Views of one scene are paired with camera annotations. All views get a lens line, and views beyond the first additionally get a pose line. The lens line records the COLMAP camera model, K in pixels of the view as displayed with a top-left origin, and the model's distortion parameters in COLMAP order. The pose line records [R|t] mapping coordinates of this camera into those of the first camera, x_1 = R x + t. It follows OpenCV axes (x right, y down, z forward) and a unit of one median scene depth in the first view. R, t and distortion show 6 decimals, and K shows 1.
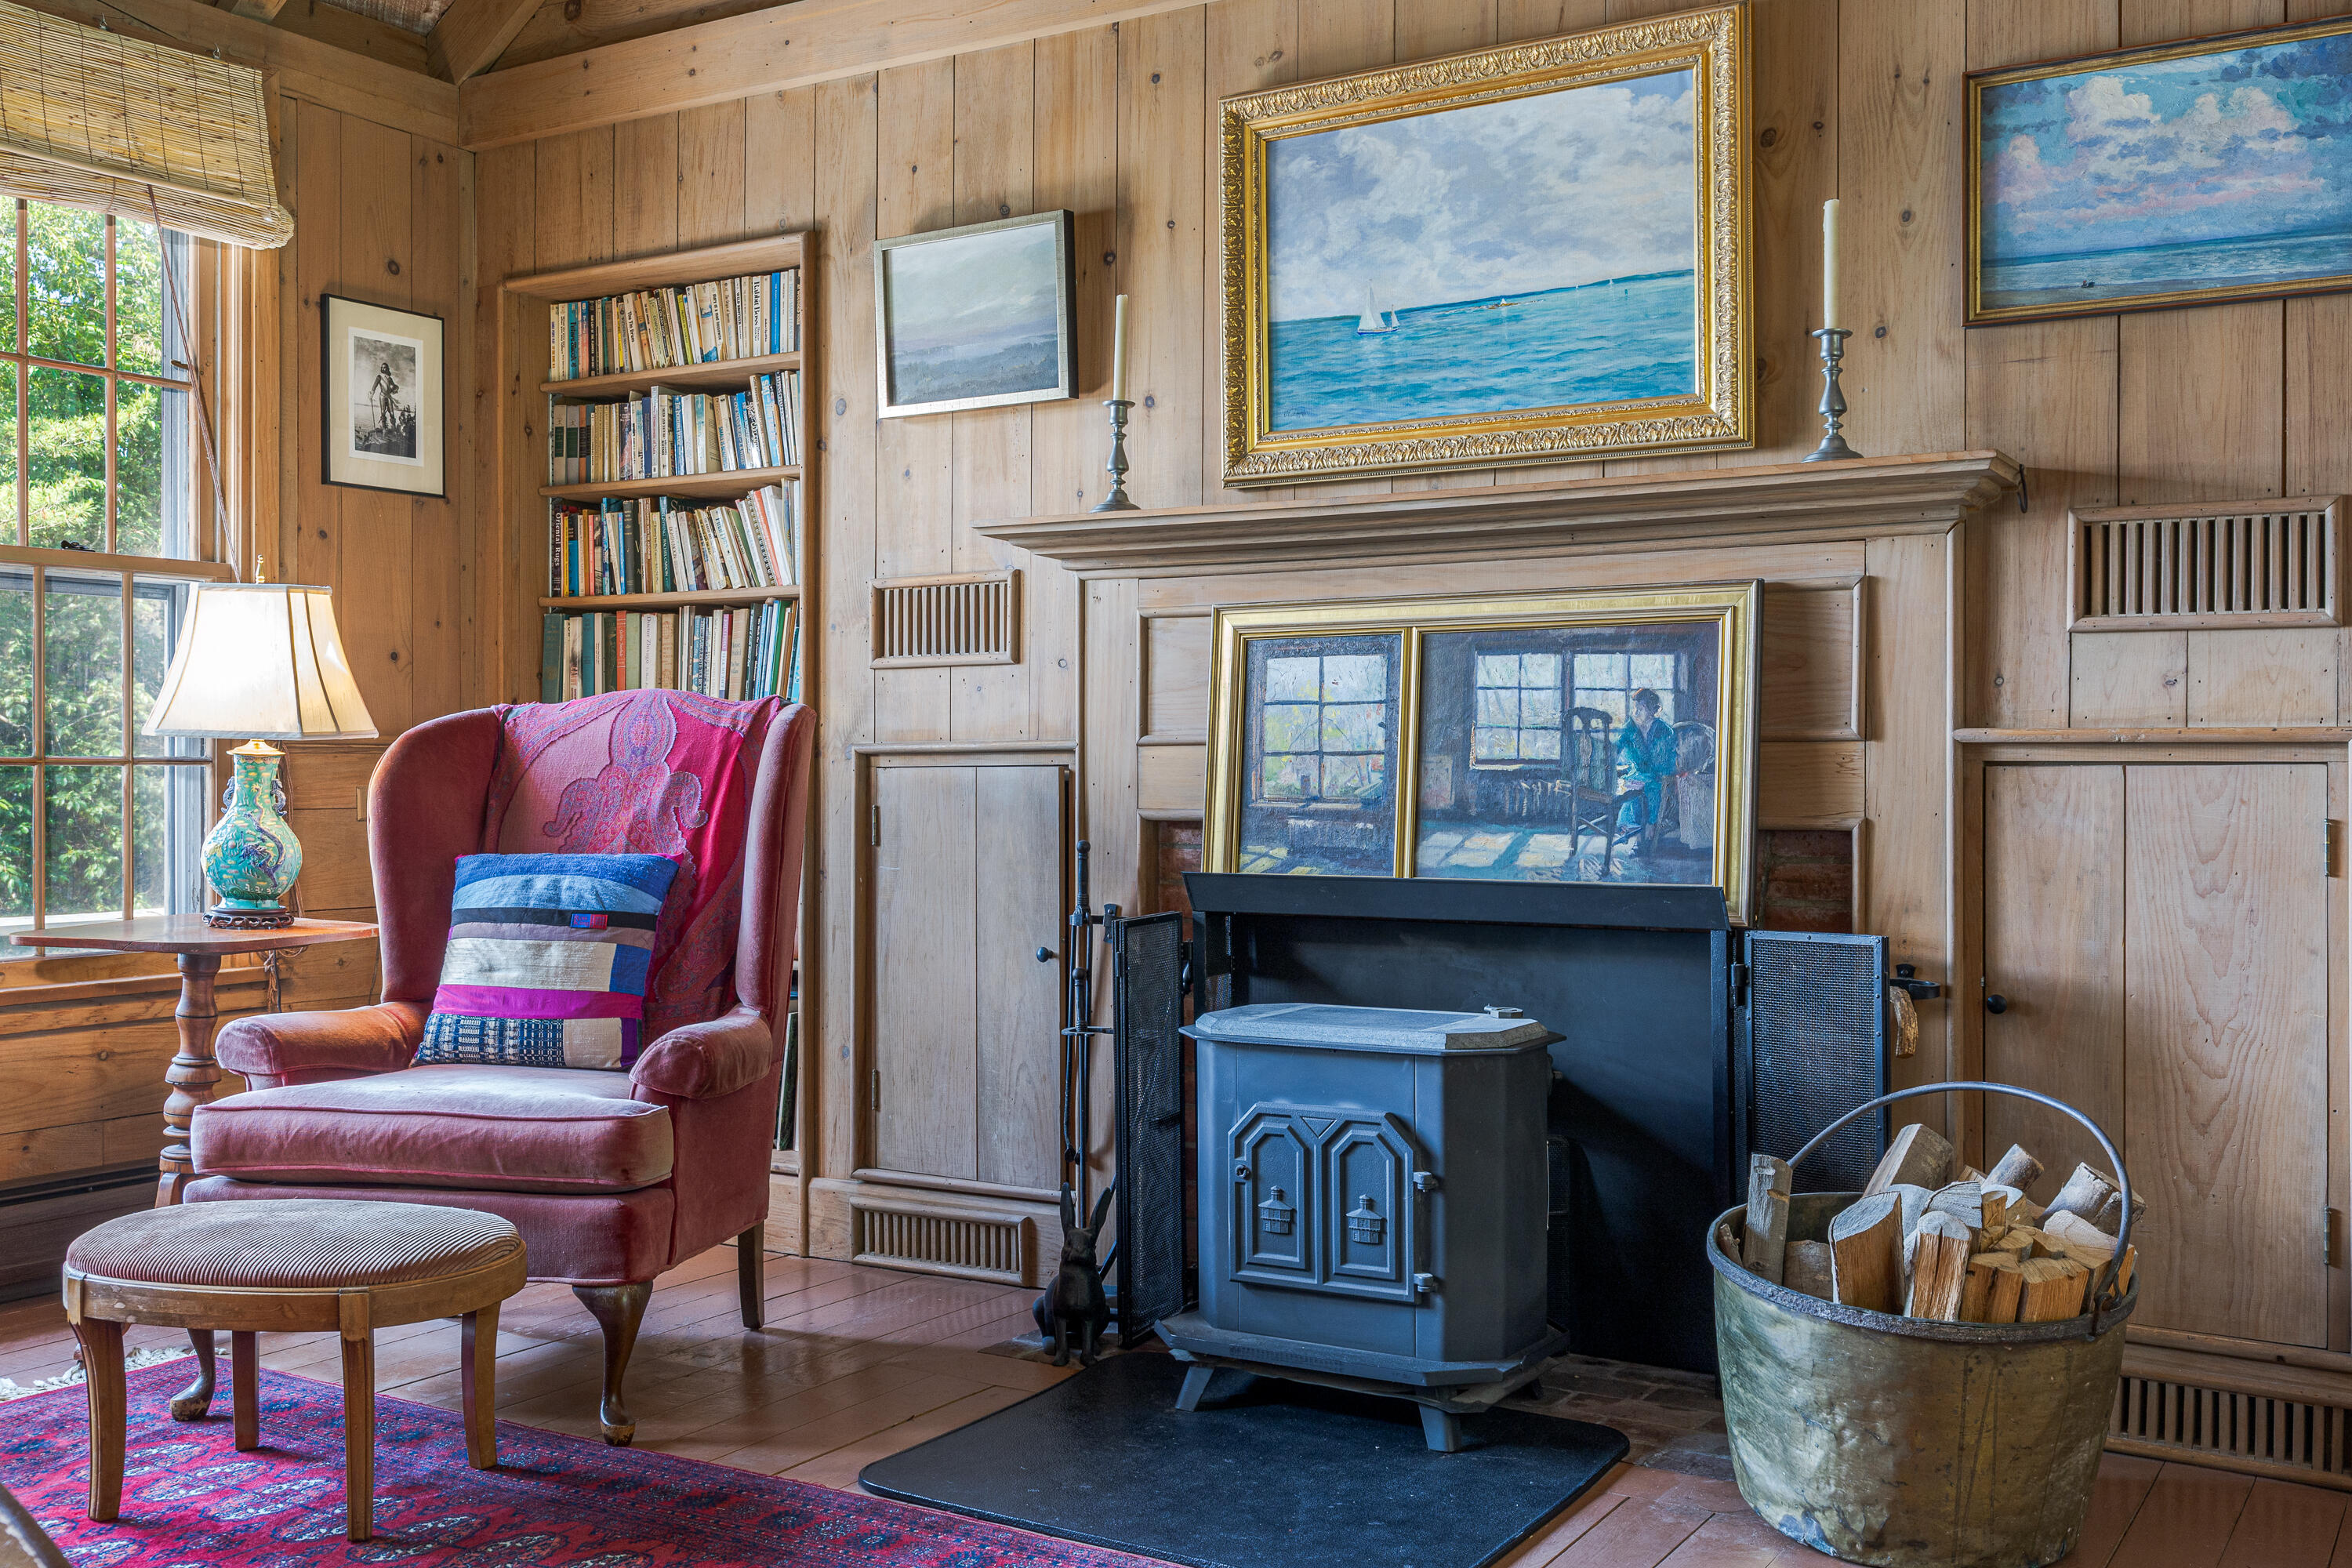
lens RADIAL K [[2250.0, 0, 1172.6], [0, 2250.0, 783.1], [0, 0, 1]] dist [0.003813, 0.000000]
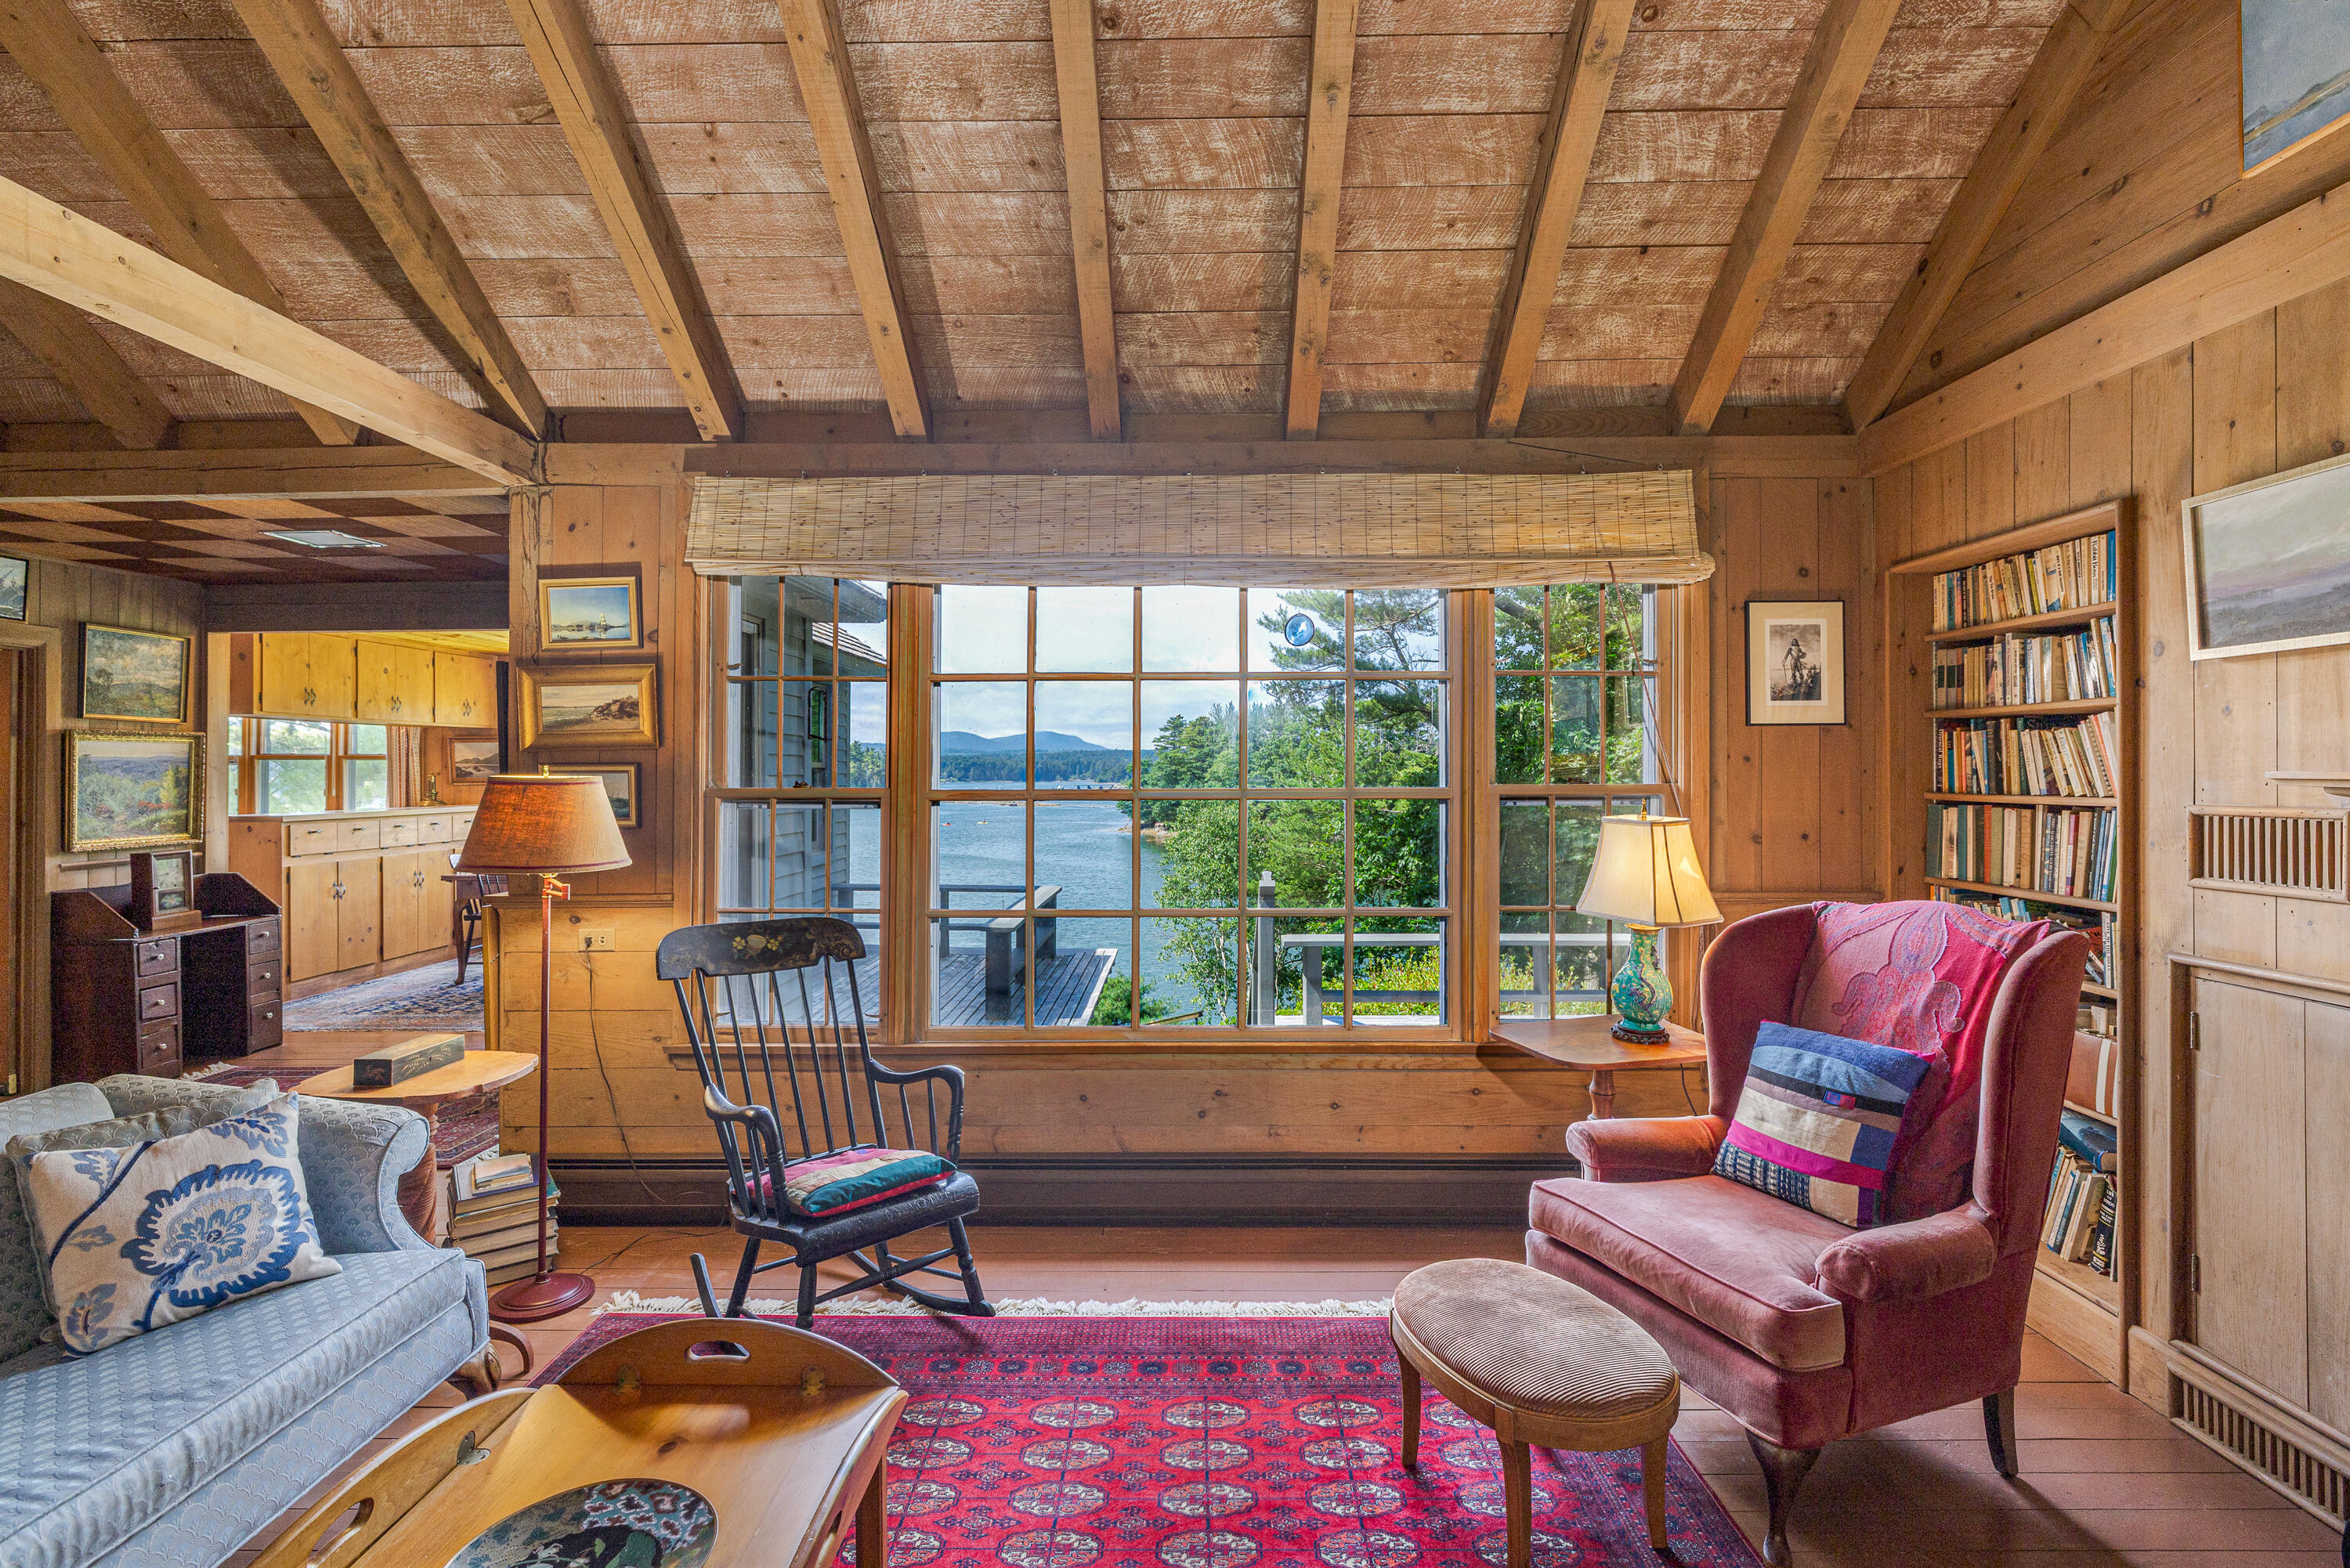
lens RADIAL K [[1139.3, 0, 1175.9], [0, 1139.3, 774.6], [0, 0, 1]] dist [0.004225, -0.002586]
pose [[0.520165, -0.002966, -0.854061, 0.084391], [-0.002059, 0.999987, -0.004726, -0.102260], [0.854063, 0.004217, 0.520152, 0.290376]]
